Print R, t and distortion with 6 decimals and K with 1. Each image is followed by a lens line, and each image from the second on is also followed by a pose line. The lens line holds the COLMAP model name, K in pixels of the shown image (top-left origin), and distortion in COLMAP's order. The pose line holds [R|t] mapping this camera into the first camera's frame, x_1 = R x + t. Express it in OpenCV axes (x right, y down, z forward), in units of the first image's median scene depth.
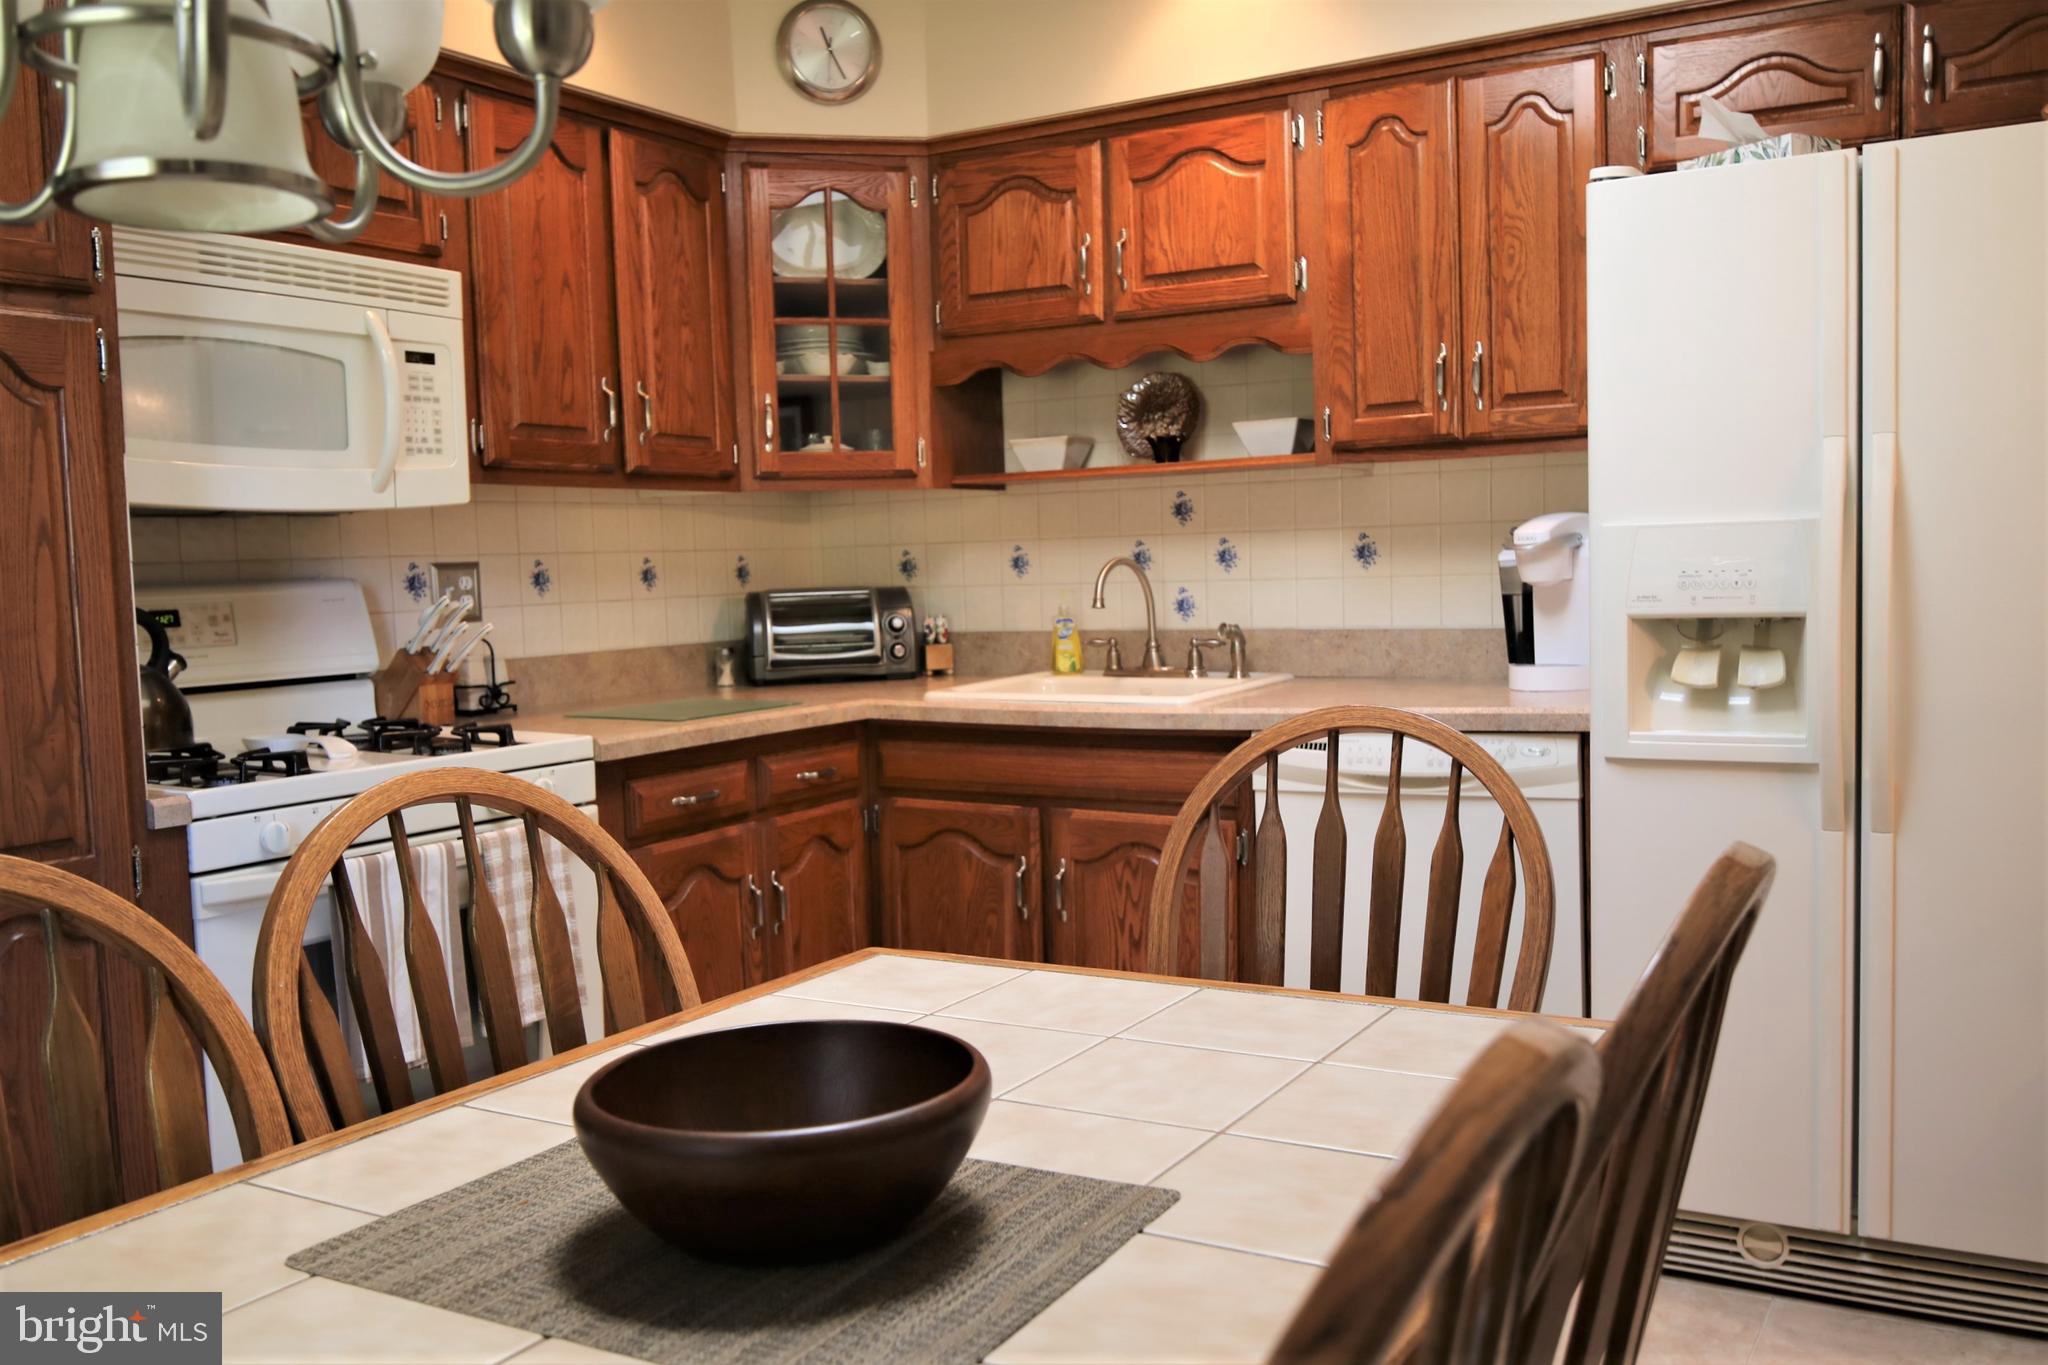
lens RADIAL K [[1735.6, 0, 1061.9], [0, 1735.6, 690.2], [0, 0, 1]] dist [-0.021645, -0.007387]
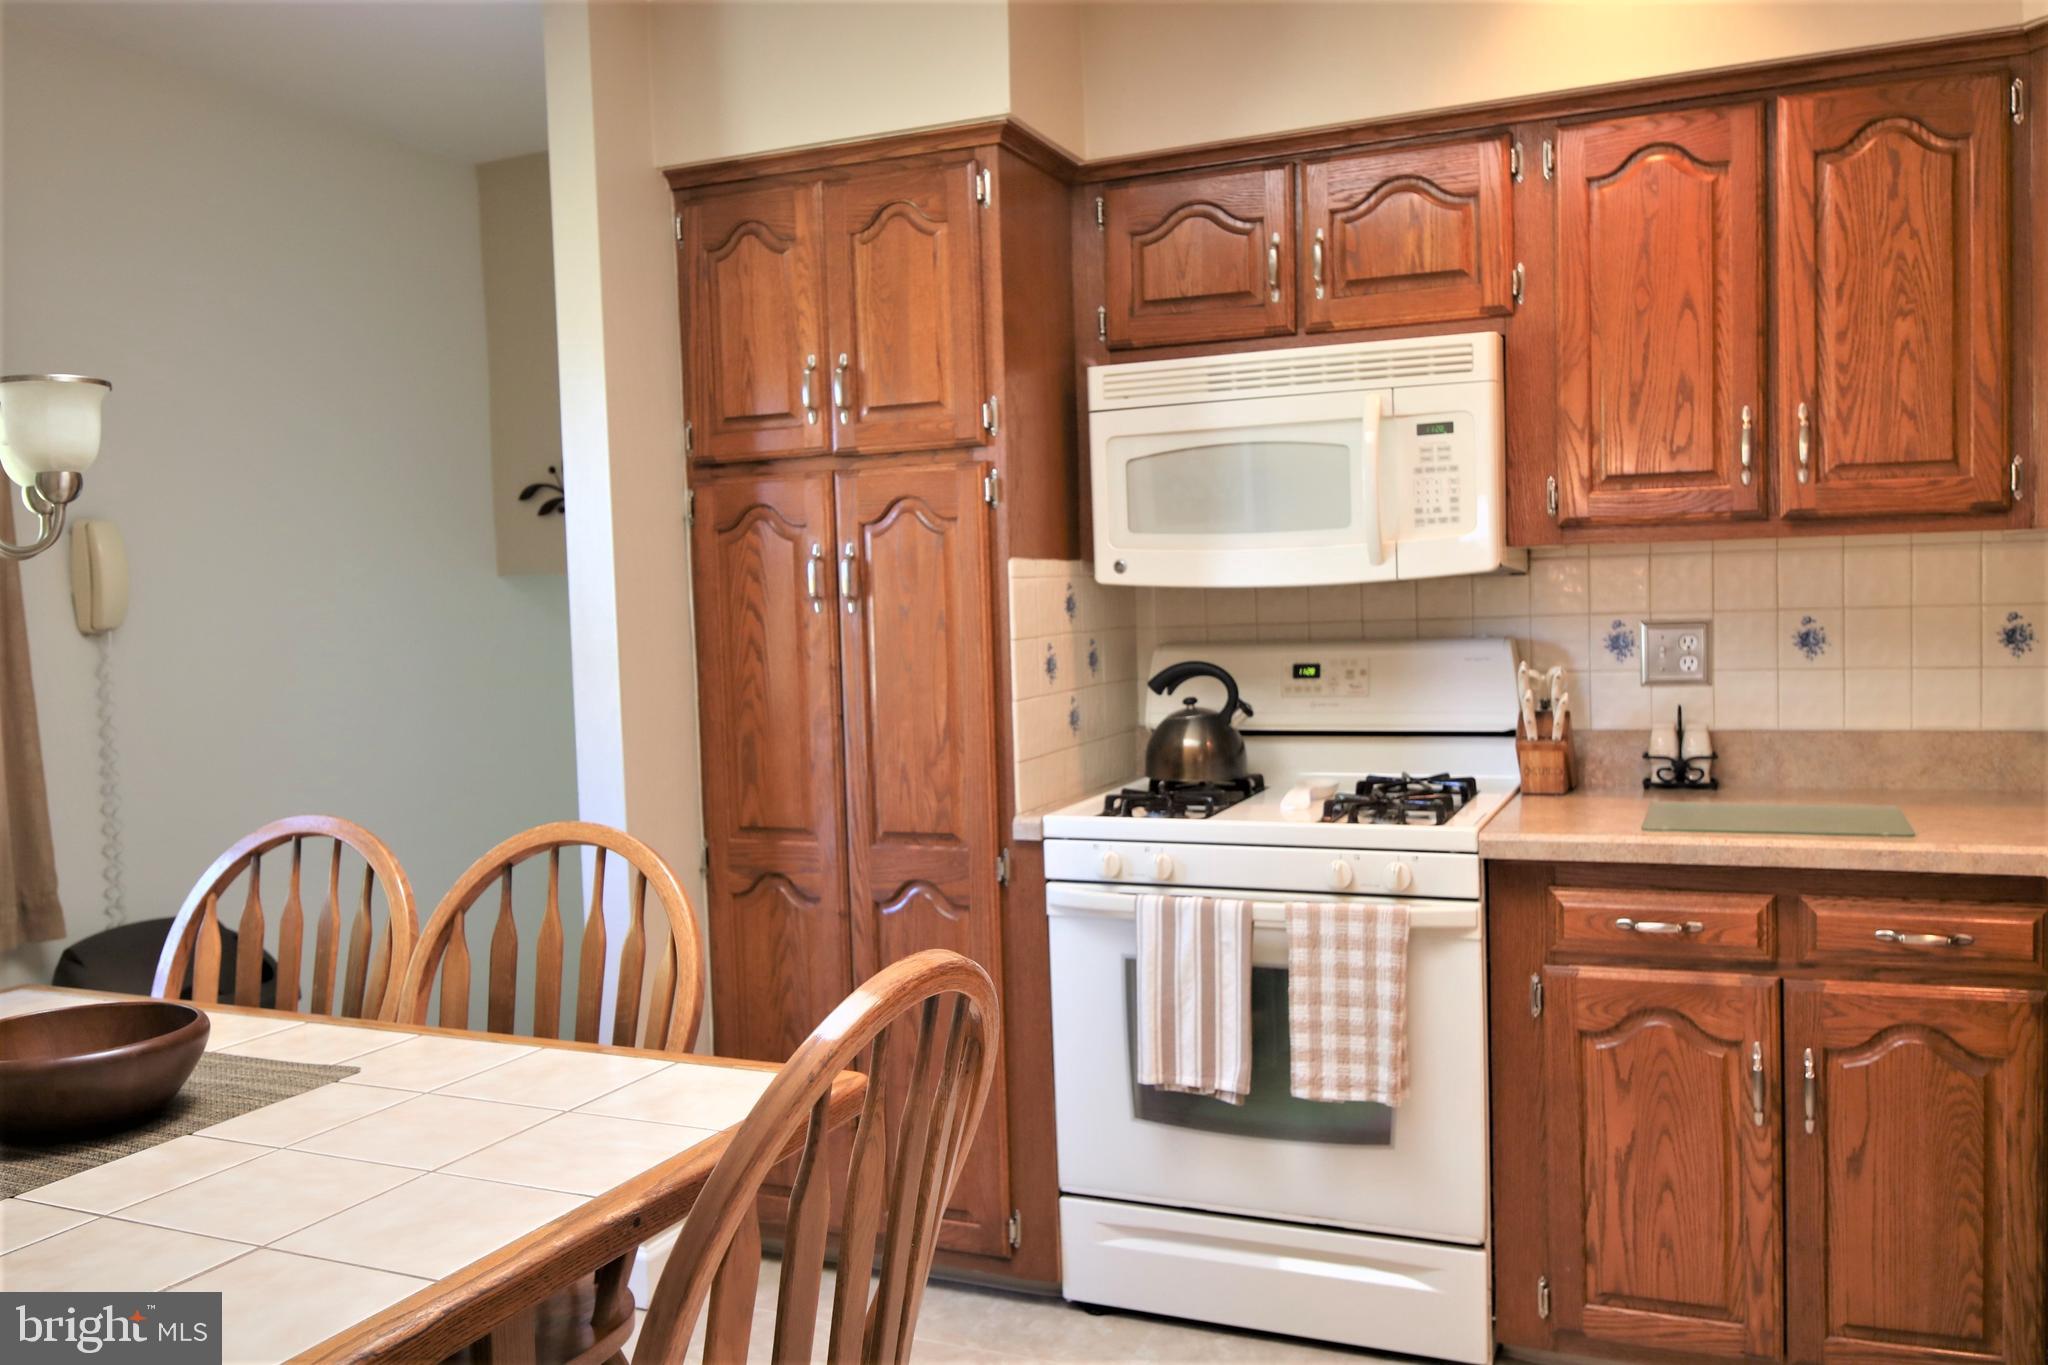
lens RADIAL K [[1633.3, 0, 1027.9], [0, 1633.3, 683.9], [0, 0, 1]] dist [-0.011035, -0.018569]
pose [[0.107885, 0.076286, -0.991232, 0.470978], [-0.047874, 0.996294, 0.071465, -0.085321], [0.993010, 0.039745, 0.111137, 0.563040]]
